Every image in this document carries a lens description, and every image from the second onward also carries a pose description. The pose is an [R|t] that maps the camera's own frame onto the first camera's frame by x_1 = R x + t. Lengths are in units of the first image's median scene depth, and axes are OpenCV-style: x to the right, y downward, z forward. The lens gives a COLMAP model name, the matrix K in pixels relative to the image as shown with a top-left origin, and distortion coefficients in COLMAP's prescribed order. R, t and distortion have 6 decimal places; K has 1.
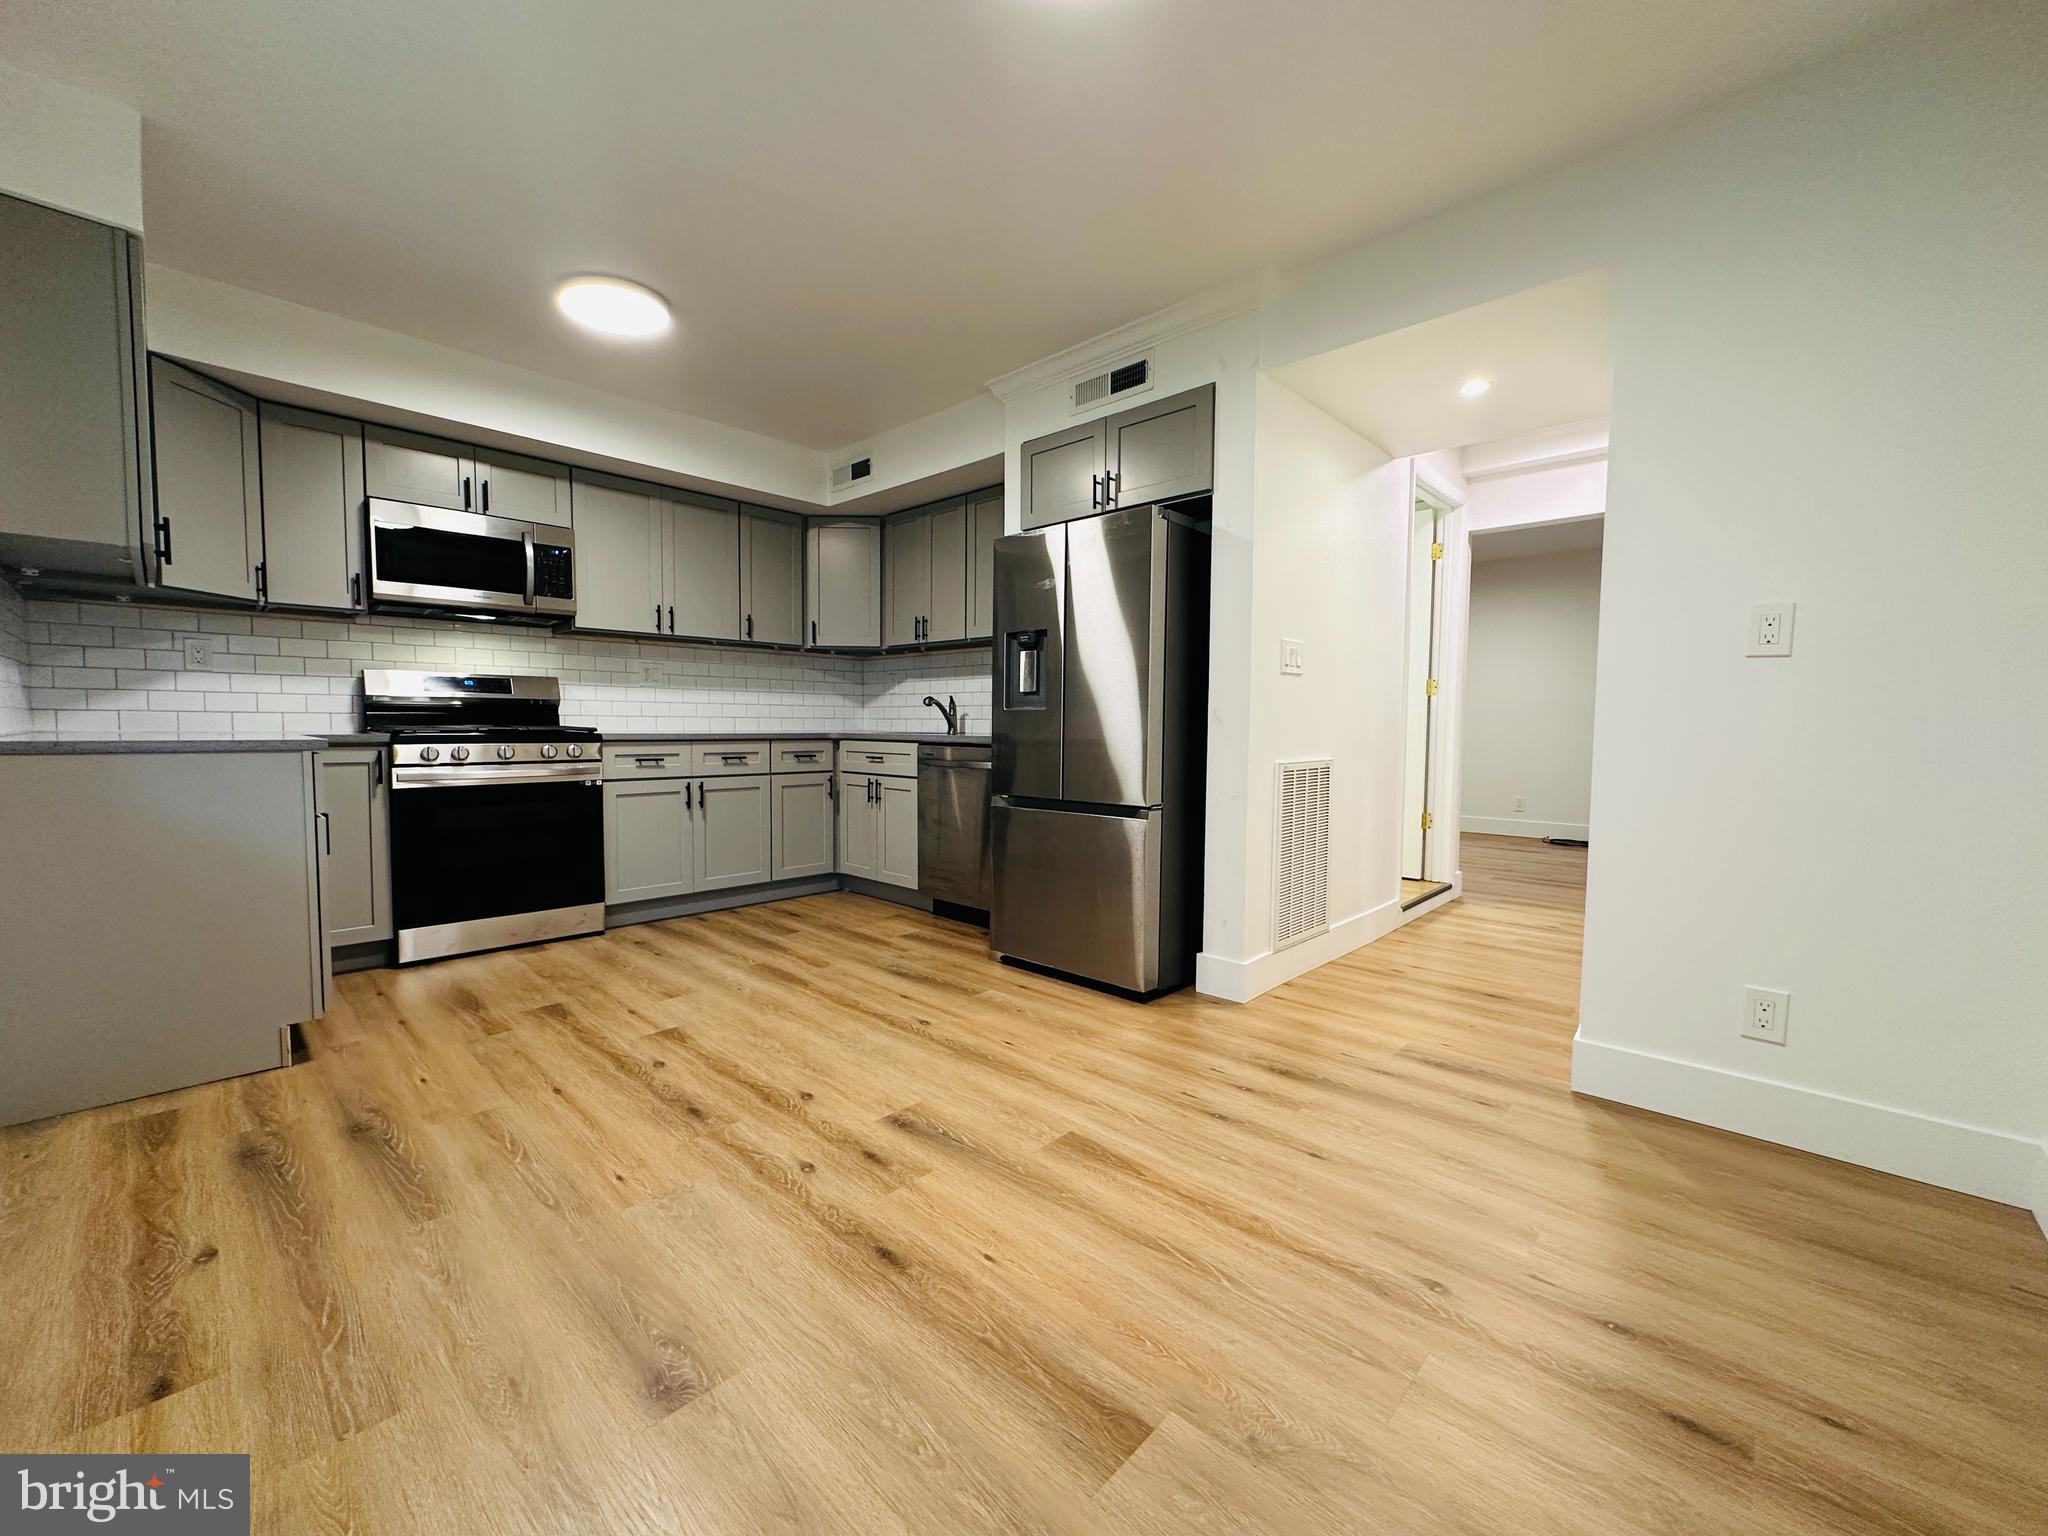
lens RADIAL K [[819.7, 0, 1025.2], [0, 819.7, 767.3], [0, 0, 1]] dist [-0.006901, 0.001152]
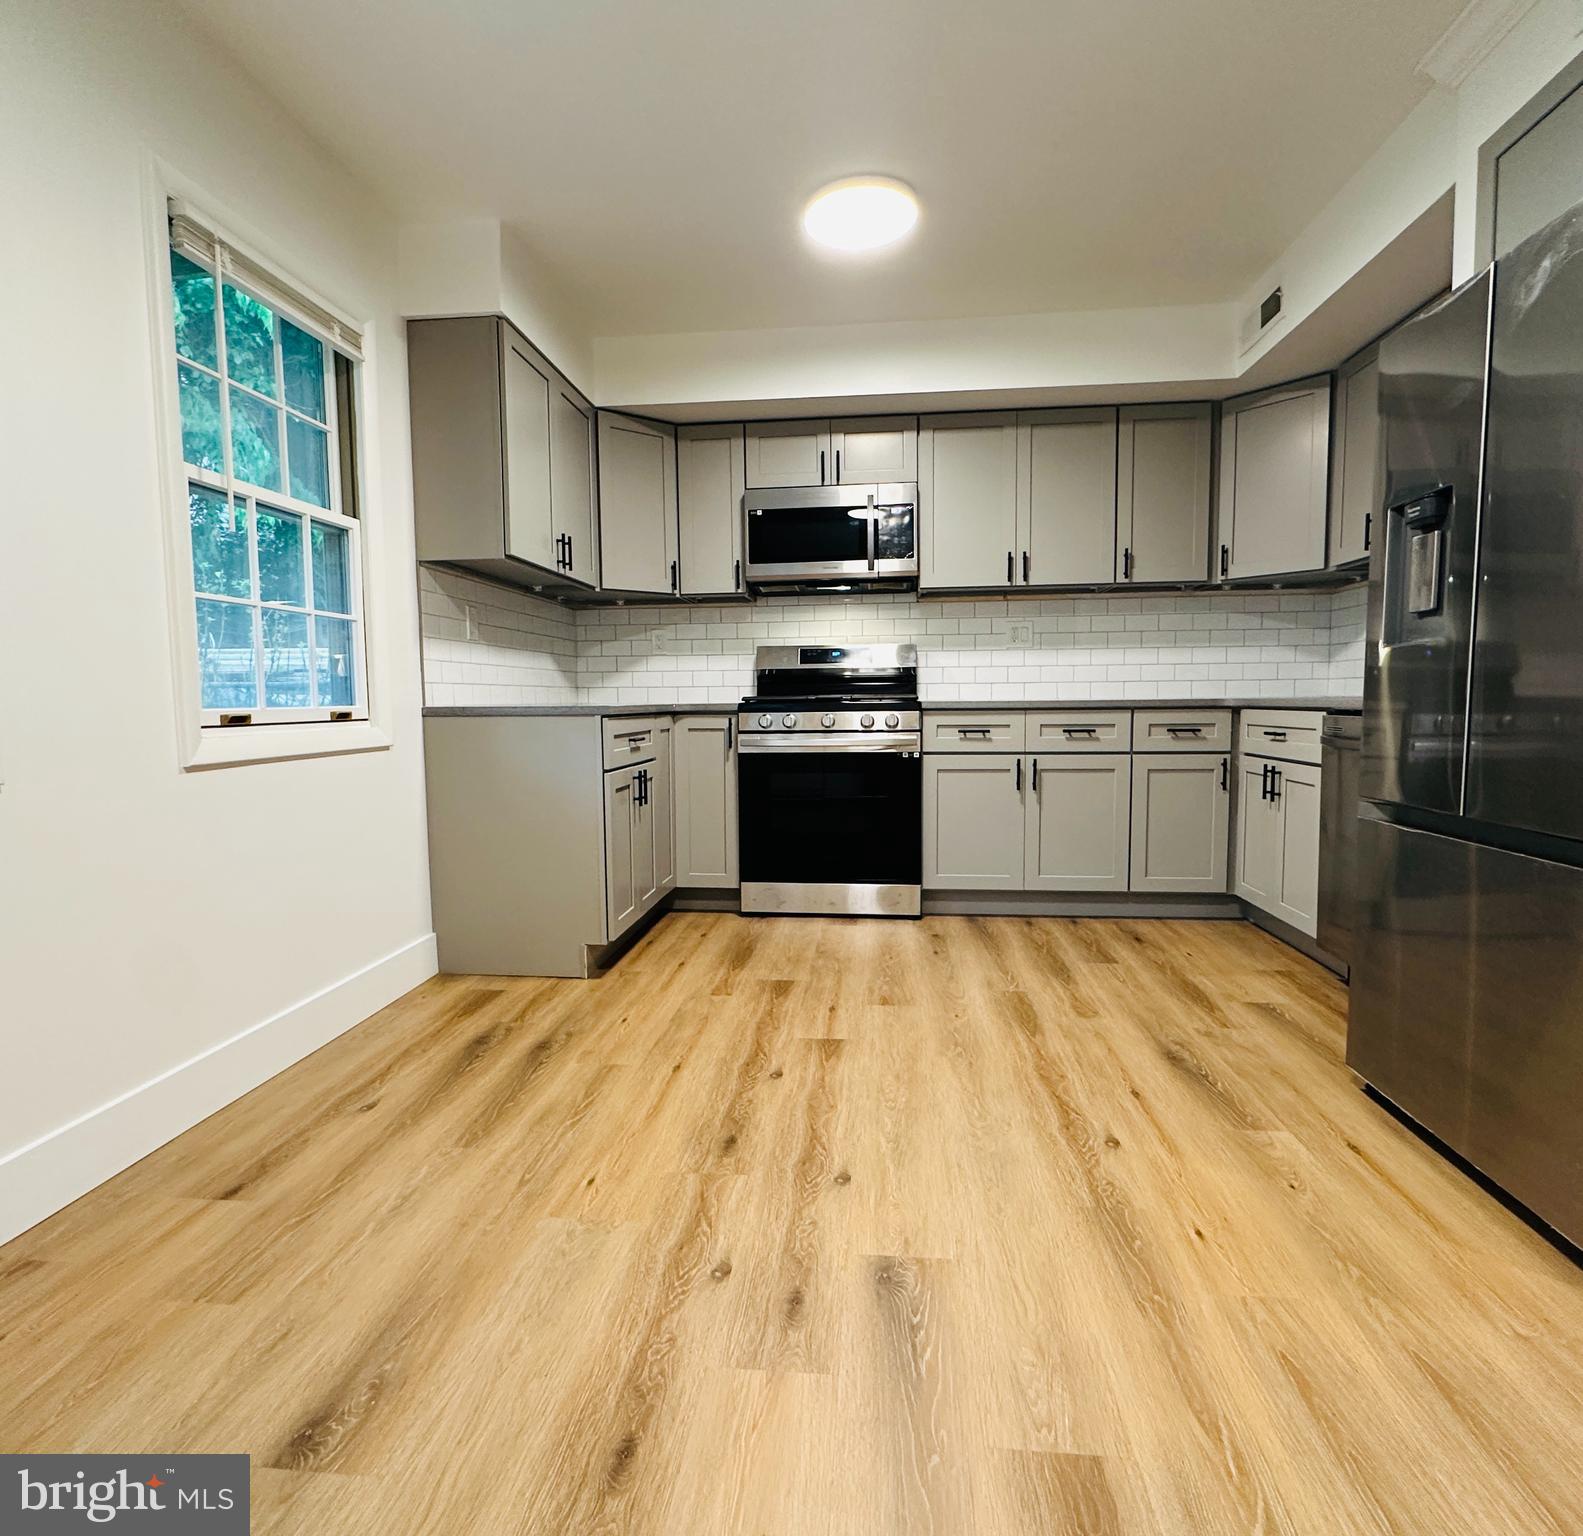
lens RADIAL K [[900.0, 0, 791.6], [0, 900.0, 769.3], [0, 0, 1]] dist [-0.003734, 0.000688]
pose [[0.604325, 0.046854, -0.795359, 0.232133], [-0.027605, 0.998901, 0.037869, 0.000650], [0.796260, -0.000929, 0.604954, 0.323609]]
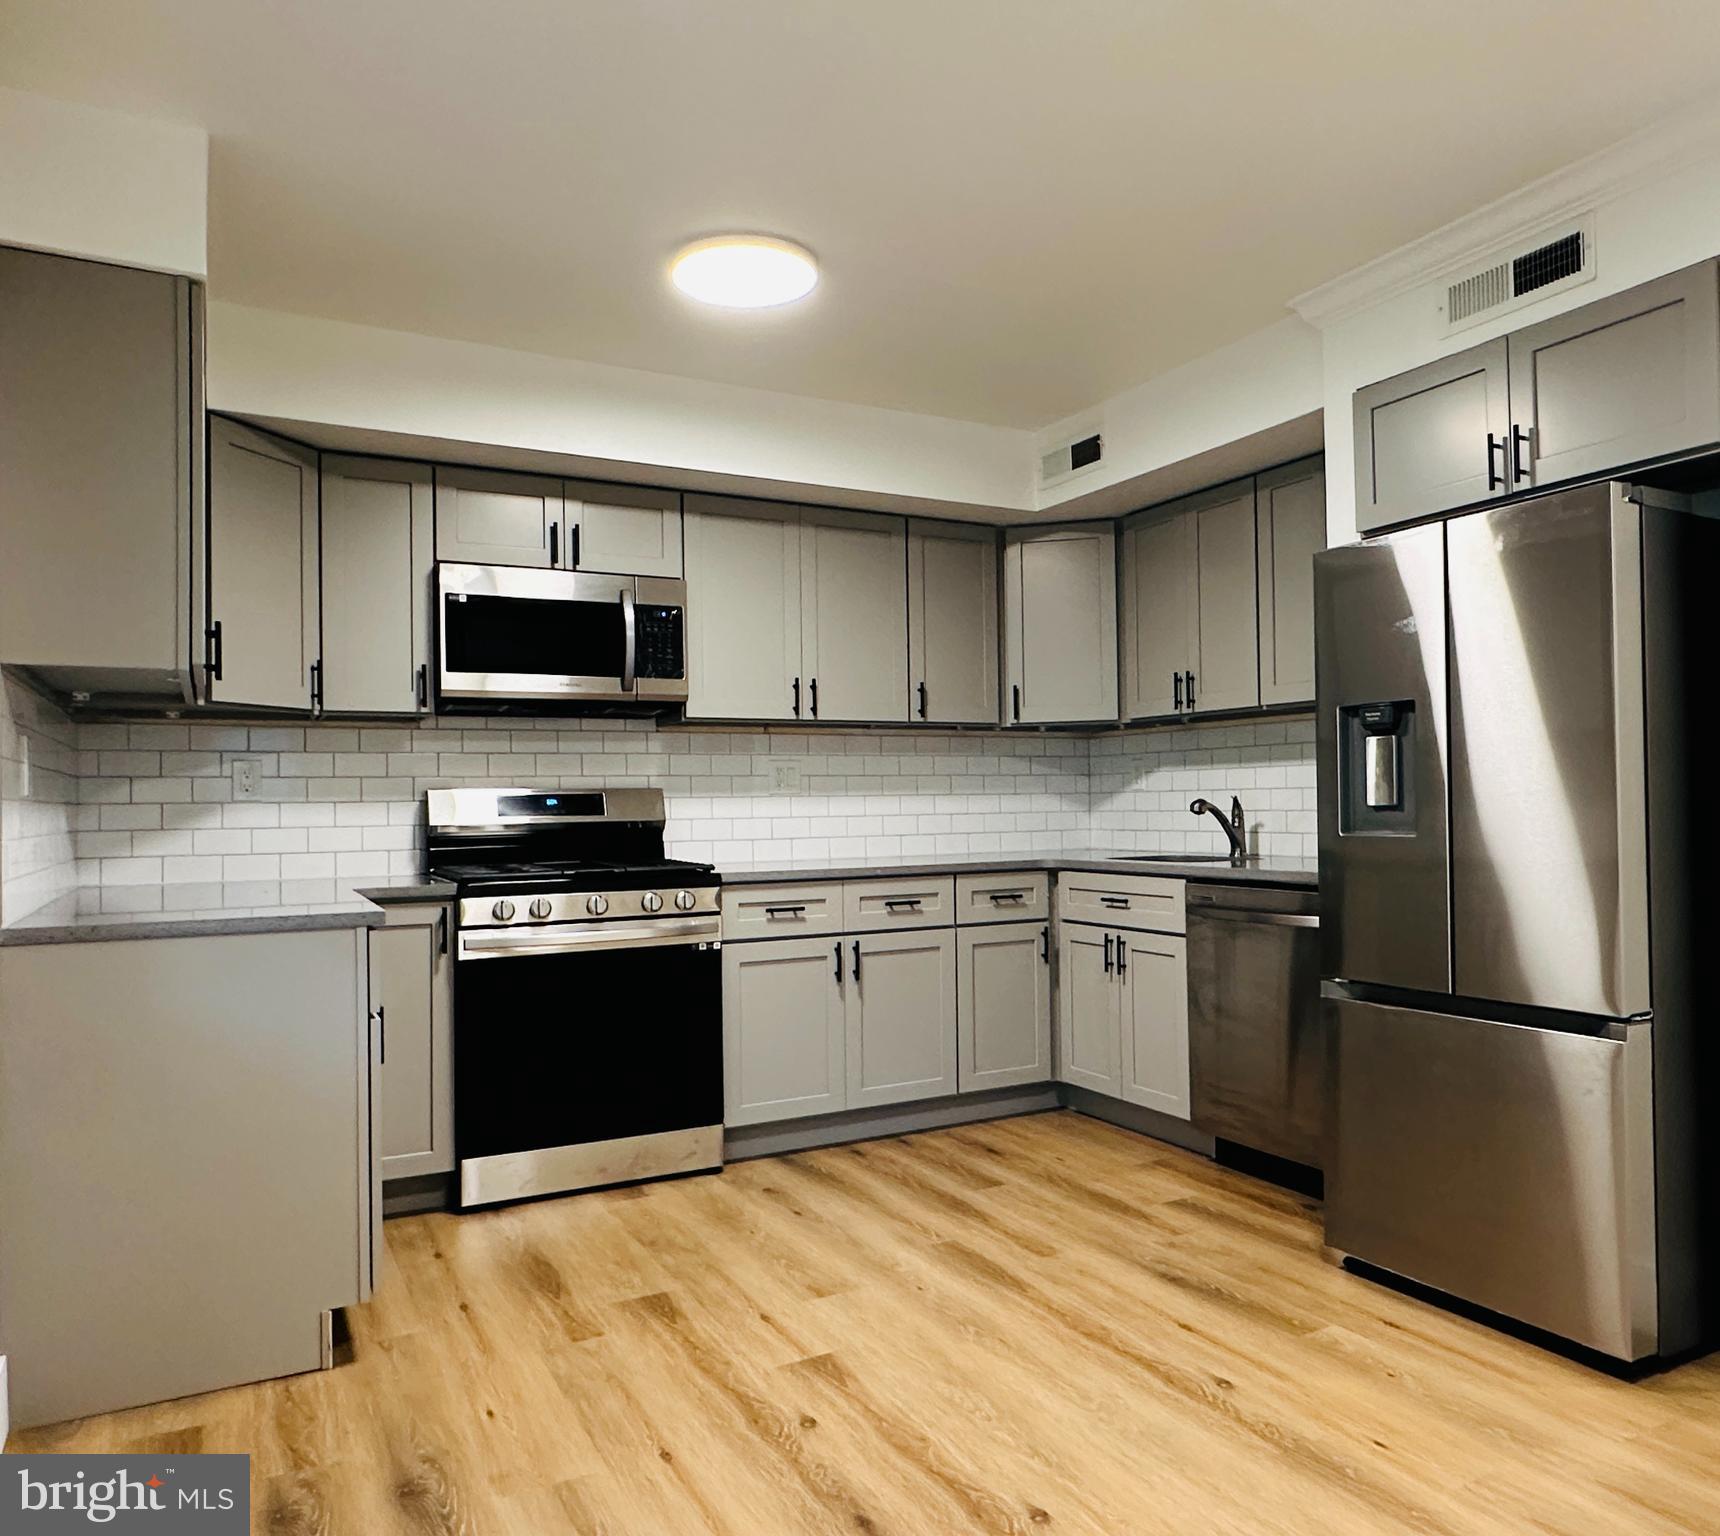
lens RADIAL K [[1278.2, 0, 952.6], [0, 1278.2, 777.5], [0, 0, 1]] dist [-0.008625, 0.004823]
pose [[0.958870, -0.027871, -0.282474, -0.033712], [0.007405, 0.997285, -0.073265, -0.048327], [0.283749, 0.068160, 0.956473, 0.034920]]
